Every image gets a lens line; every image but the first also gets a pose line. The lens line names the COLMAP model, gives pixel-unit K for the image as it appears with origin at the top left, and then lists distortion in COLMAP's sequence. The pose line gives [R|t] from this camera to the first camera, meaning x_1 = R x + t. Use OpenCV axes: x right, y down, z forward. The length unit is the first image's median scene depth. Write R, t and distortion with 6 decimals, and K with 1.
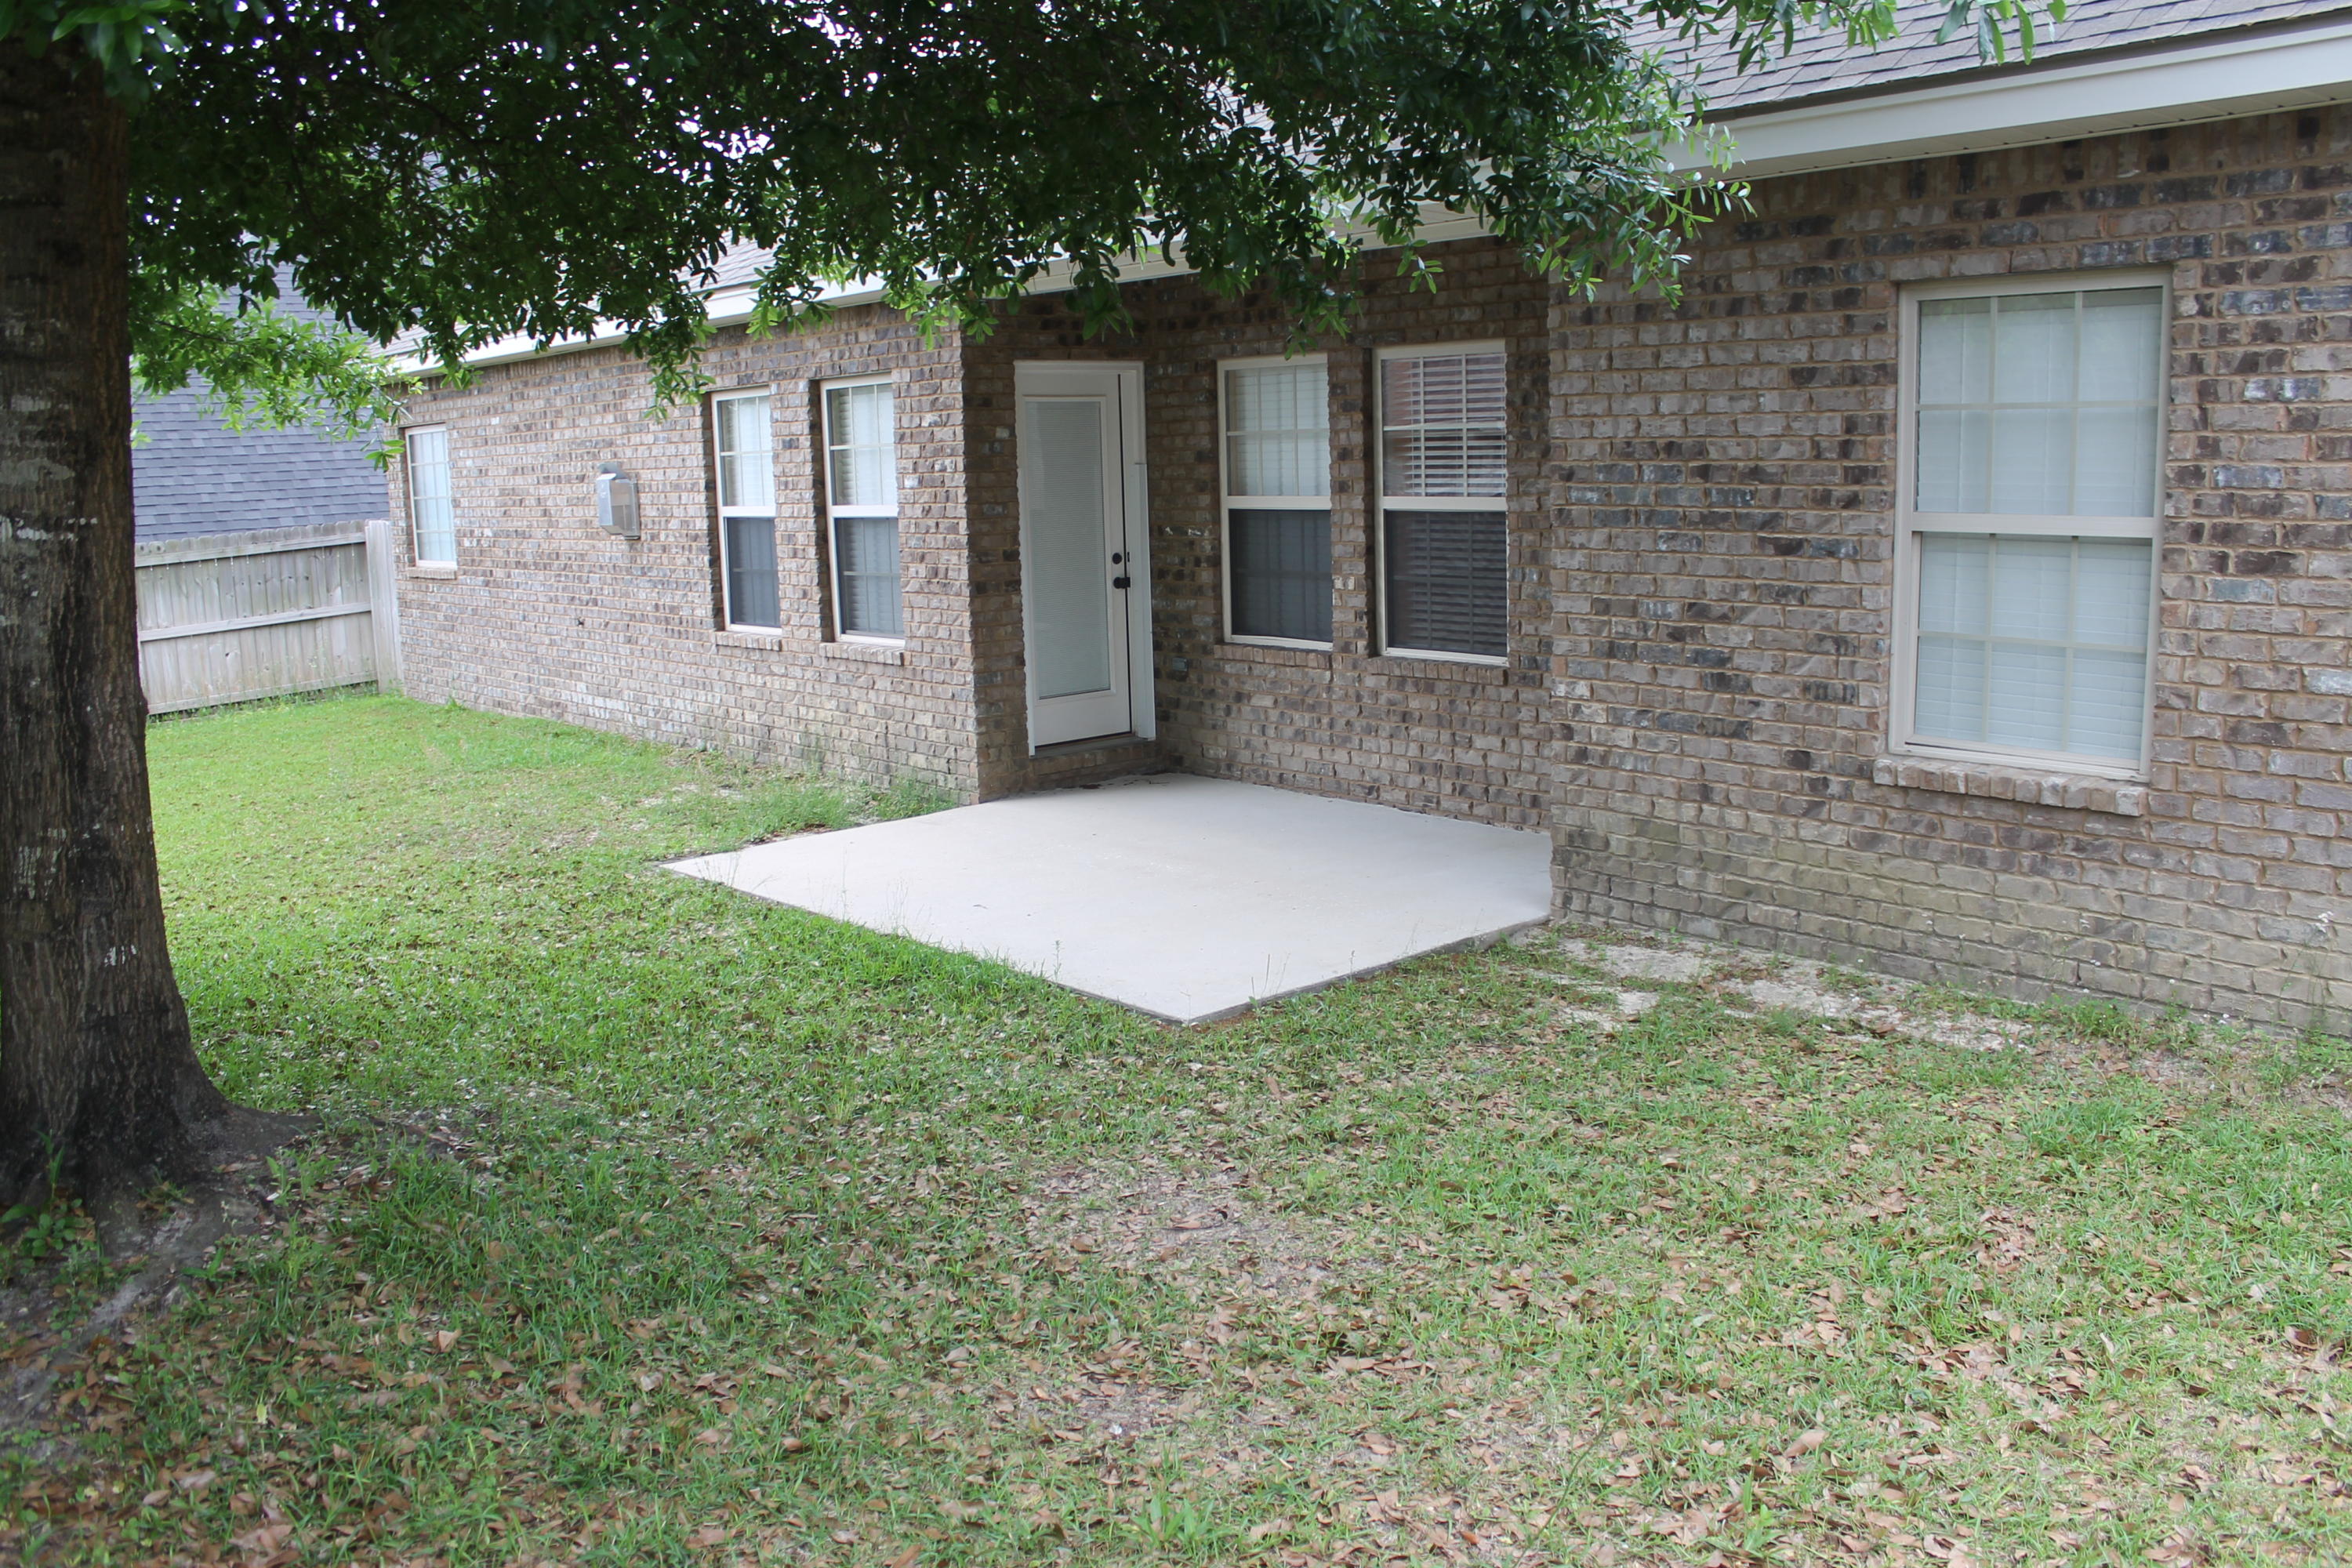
lens RADIAL K [[1944.3, 0, 1176.0], [0, 1944.3, 784.0], [0, 0, 1]] dist [-0.154853, 0.129319]
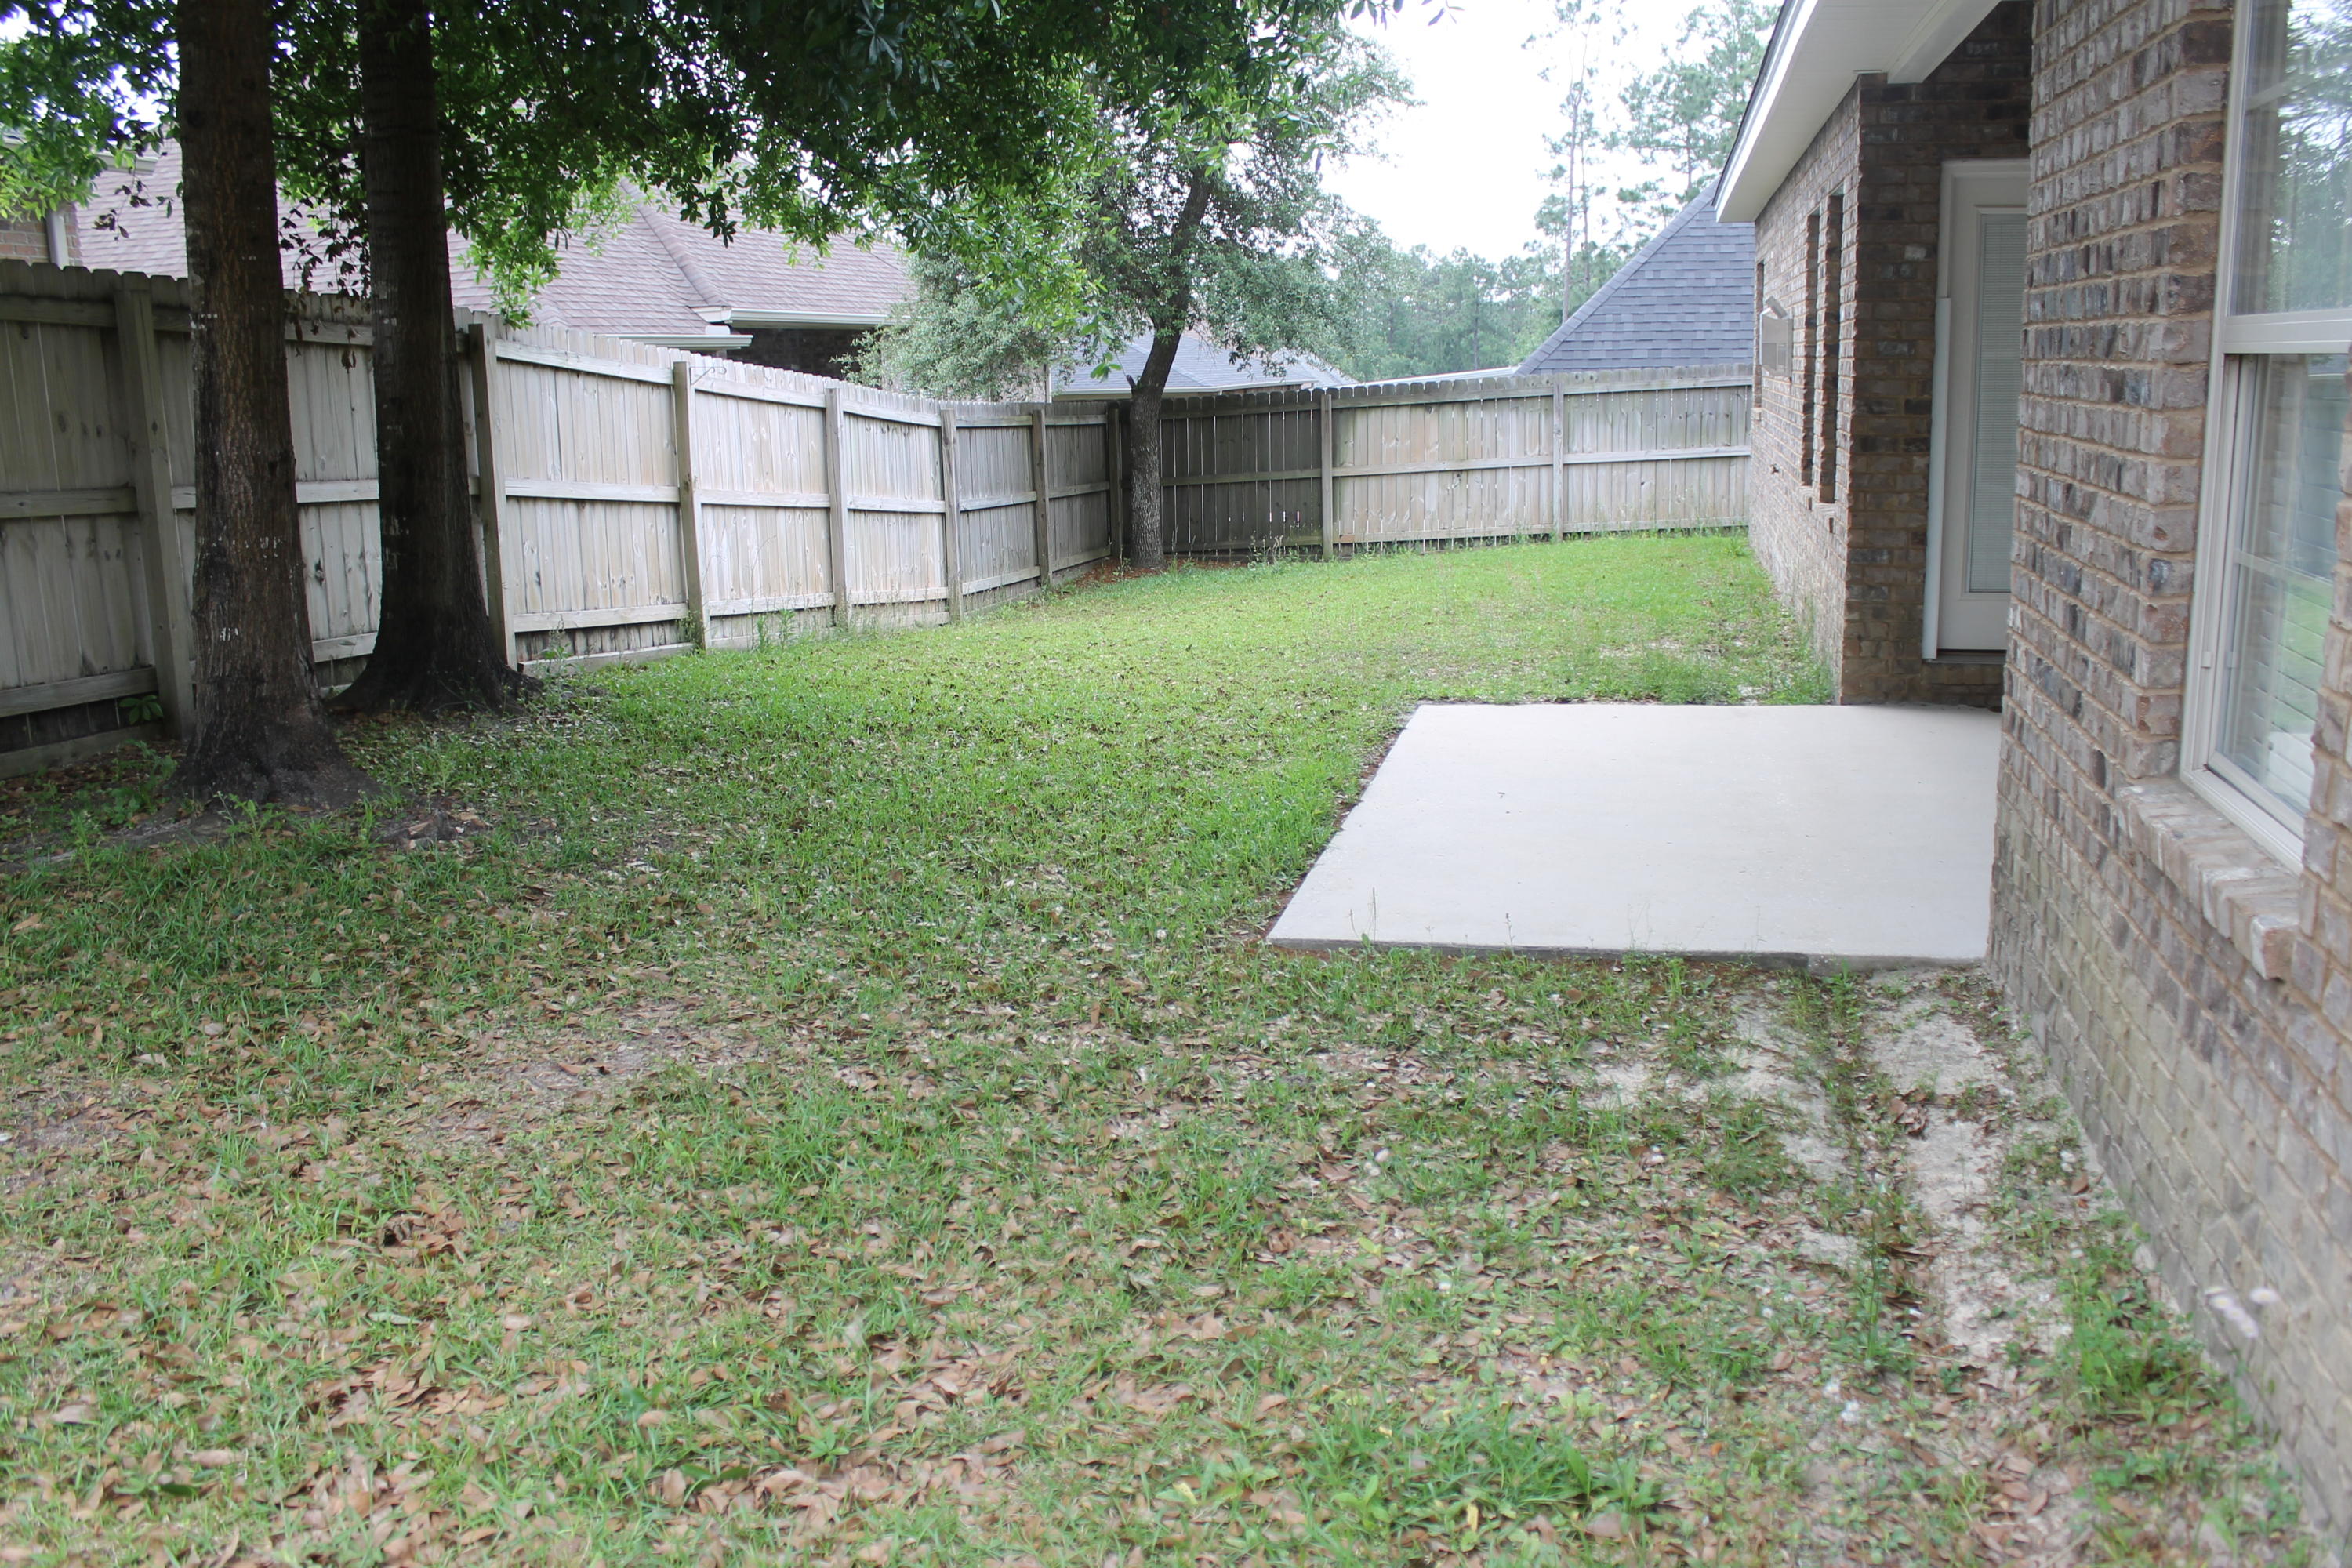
lens RADIAL K [[1944.3, 0, 1176.0], [0, 1944.3, 784.0], [0, 0, 1]] dist [-0.154853, 0.129319]
pose [[0.611006, 0.188965, -0.768742, 0.361234], [-0.133199, 0.981788, 0.135466, -0.029580], [0.780340, 0.019625, 0.625048, 0.269232]]
